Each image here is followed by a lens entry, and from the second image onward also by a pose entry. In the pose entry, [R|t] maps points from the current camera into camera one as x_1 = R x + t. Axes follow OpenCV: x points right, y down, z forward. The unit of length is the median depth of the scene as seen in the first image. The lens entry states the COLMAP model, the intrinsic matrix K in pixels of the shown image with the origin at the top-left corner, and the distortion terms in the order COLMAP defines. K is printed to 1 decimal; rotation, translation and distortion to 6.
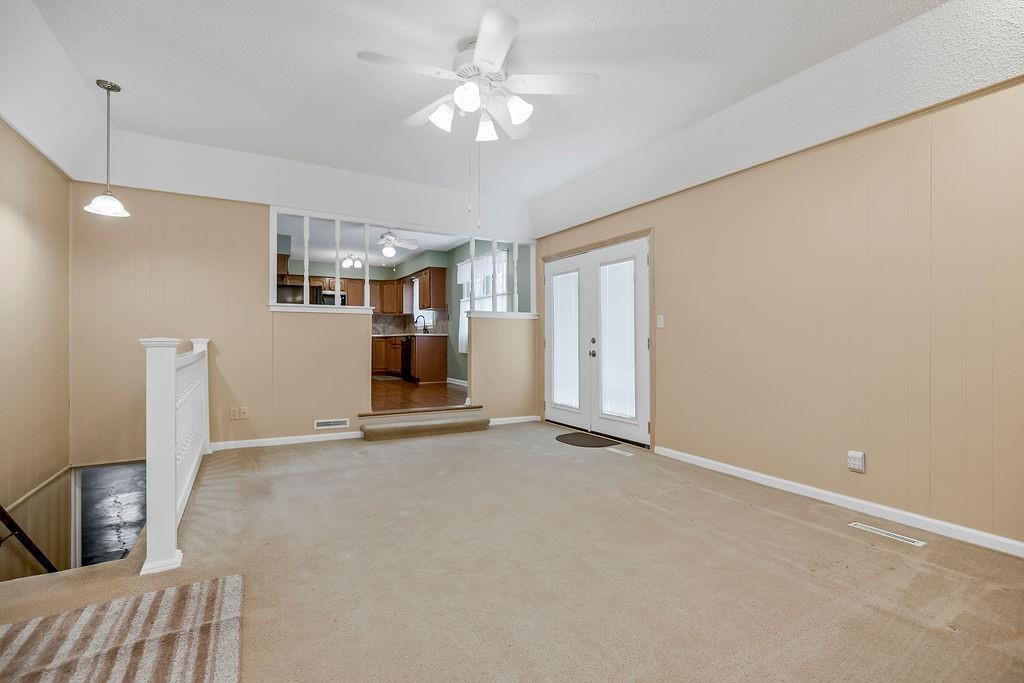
lens RADIAL K [[481.8, 0, 511.9], [0, 481.8, 344.1], [0, 0, 1]] dist [-0.014036, 0.004584]
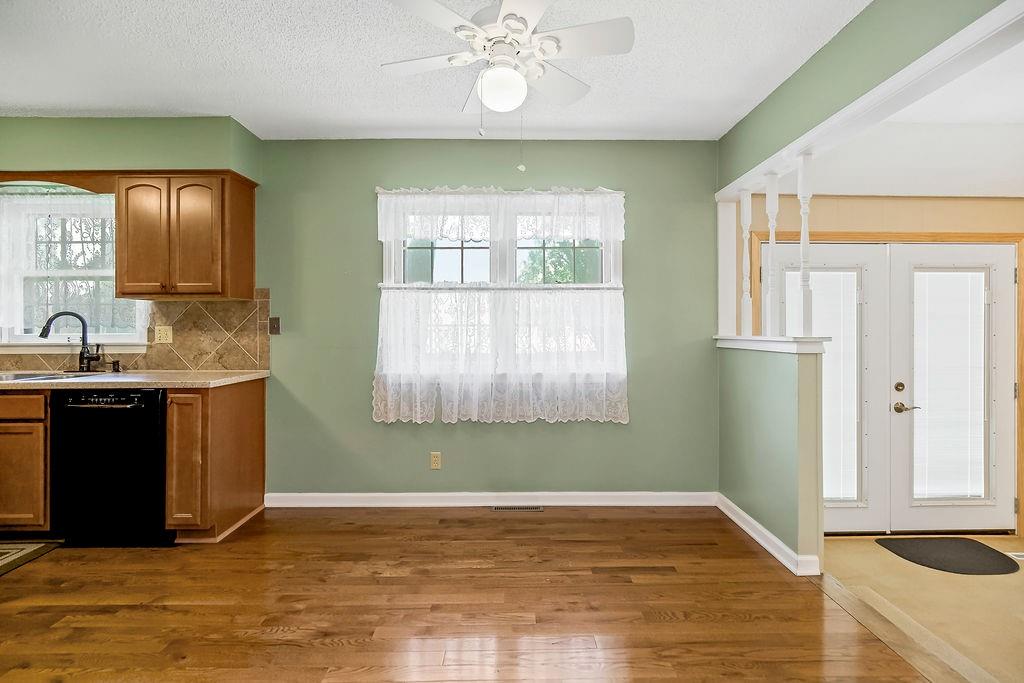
lens RADIAL K [[481.8, 0, 521.8], [0, 481.8, 323.9], [0, 0, 1]] dist [-0.014036, 0.004584]
pose [[0.476006, -0.001114, 0.879441, -0.347691], [0.008094, 0.999962, -0.003114, -0.052010], [-0.879405, 0.008601, 0.475997, 0.644200]]
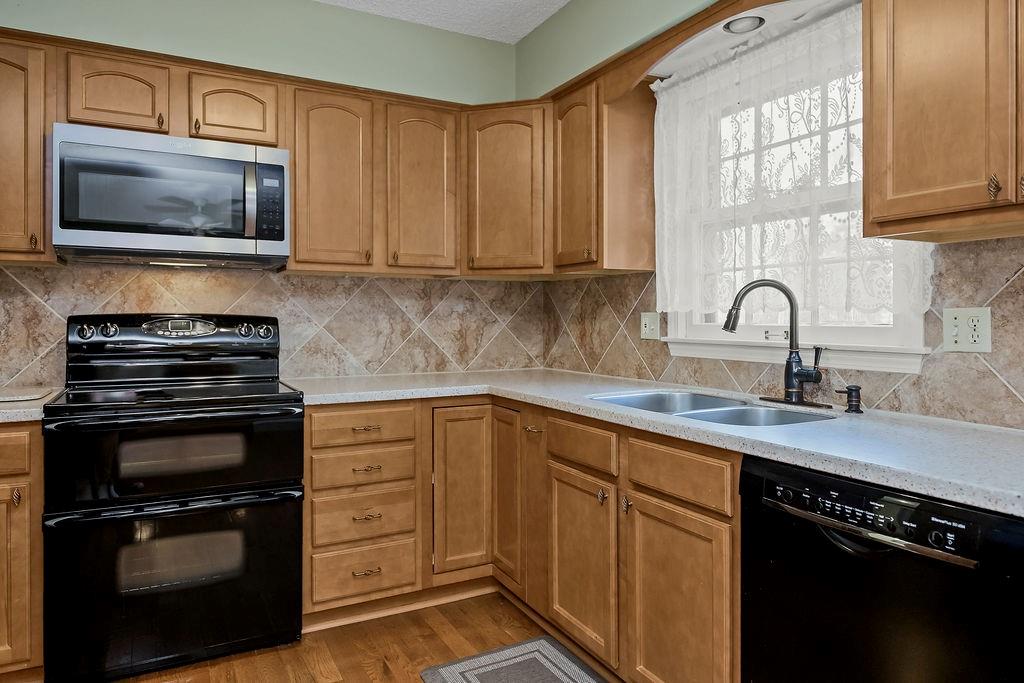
lens RADIAL K [[669.3, 0, 518.0], [0, 669.3, 319.0], [0, 0, 1]] dist [0.021780, -0.019066]
pose [[0.999811, -0.004557, -0.018915, -0.286580], [0.004571, 0.999989, 0.000712, -0.051015], [0.018911, -0.000798, 0.999821, 0.848987]]
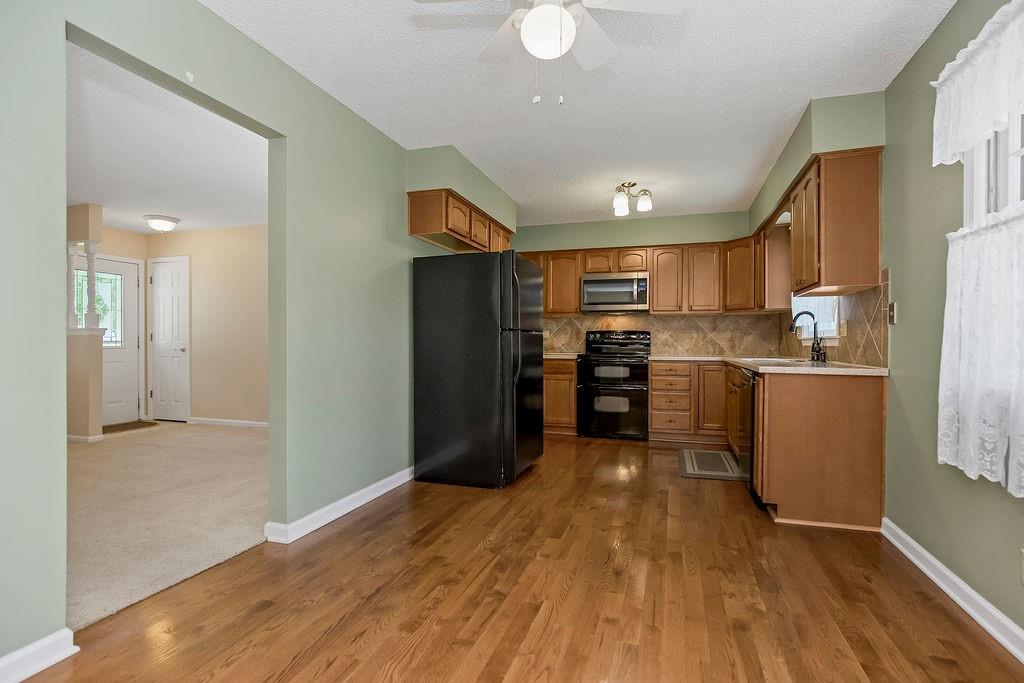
lens RADIAL K [[481.8, 0, 515.5], [0, 481.8, 347.2], [0, 0, 1]] dist [-0.014036, 0.004584]
pose [[0.681912, 0.004593, -0.731419, -0.072356], [-0.001995, 0.999988, 0.004420, -0.034390], [0.731431, -0.001555, 0.681914, 0.616259]]
